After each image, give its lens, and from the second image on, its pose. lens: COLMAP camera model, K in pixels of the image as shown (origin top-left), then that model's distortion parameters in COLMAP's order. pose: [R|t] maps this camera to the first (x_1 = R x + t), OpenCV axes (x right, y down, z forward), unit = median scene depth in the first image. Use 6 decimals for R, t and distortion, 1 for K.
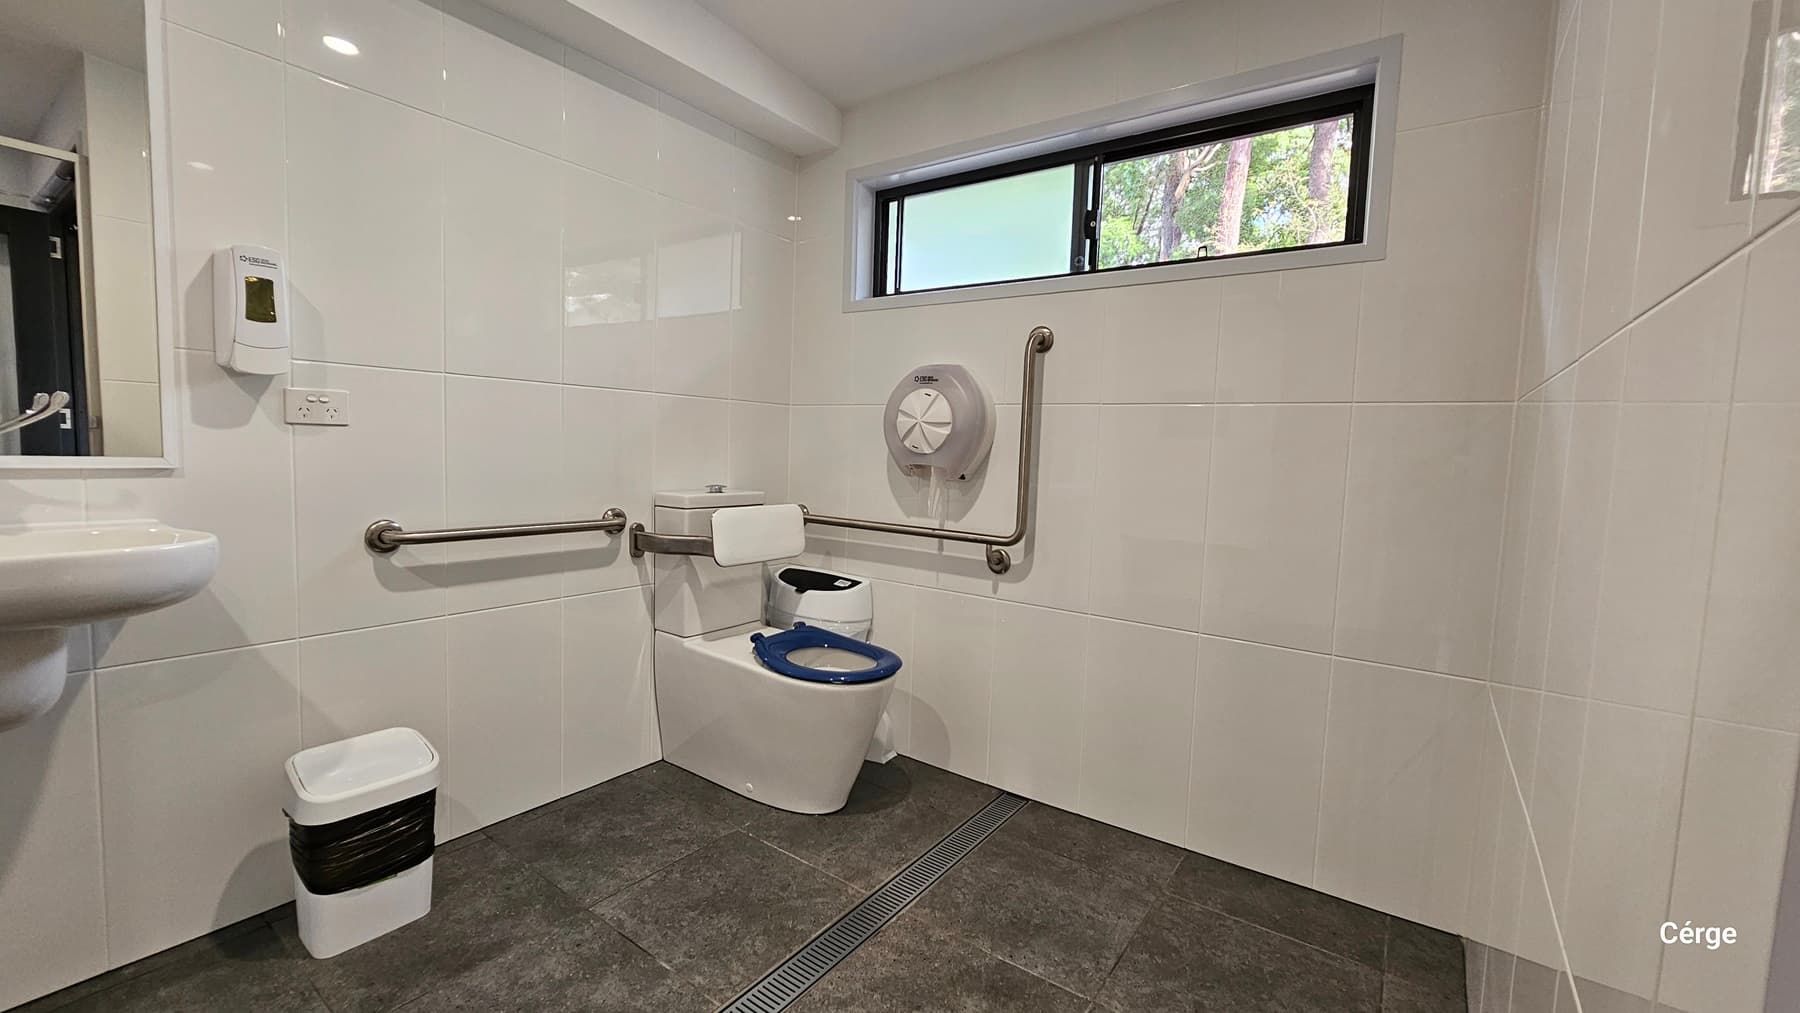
lens RADIAL K [[726.5, 0, 886.1], [0, 726.5, 500.2], [0, 0, 1]] dist [-0.017361, 0.000111]
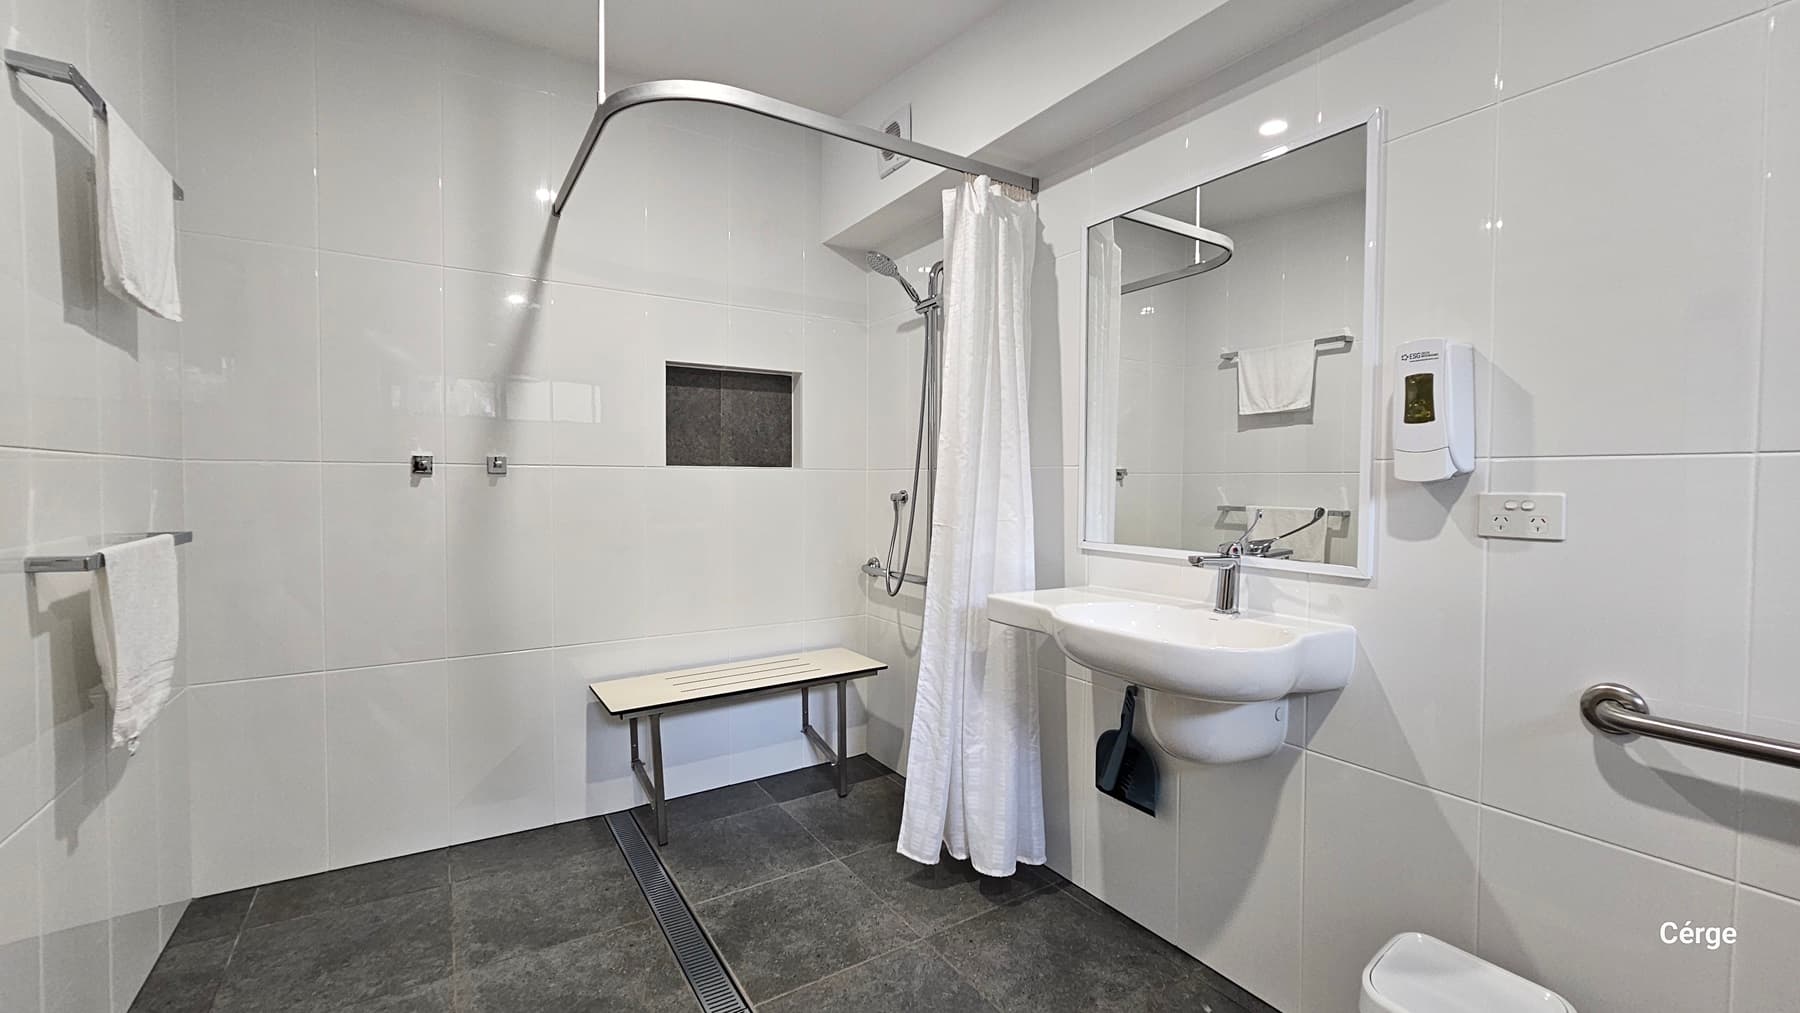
lens RADIAL K [[726.5, 0, 897.5], [0, 726.5, 498.4], [0, 0, 1]] dist [-0.017361, 0.000111]
pose [[-0.378790, -0.011108, -0.925416, 0.062396], [-0.081332, 0.996459, 0.021330, -0.040612], [0.921902, 0.083346, -0.378352, 0.247292]]
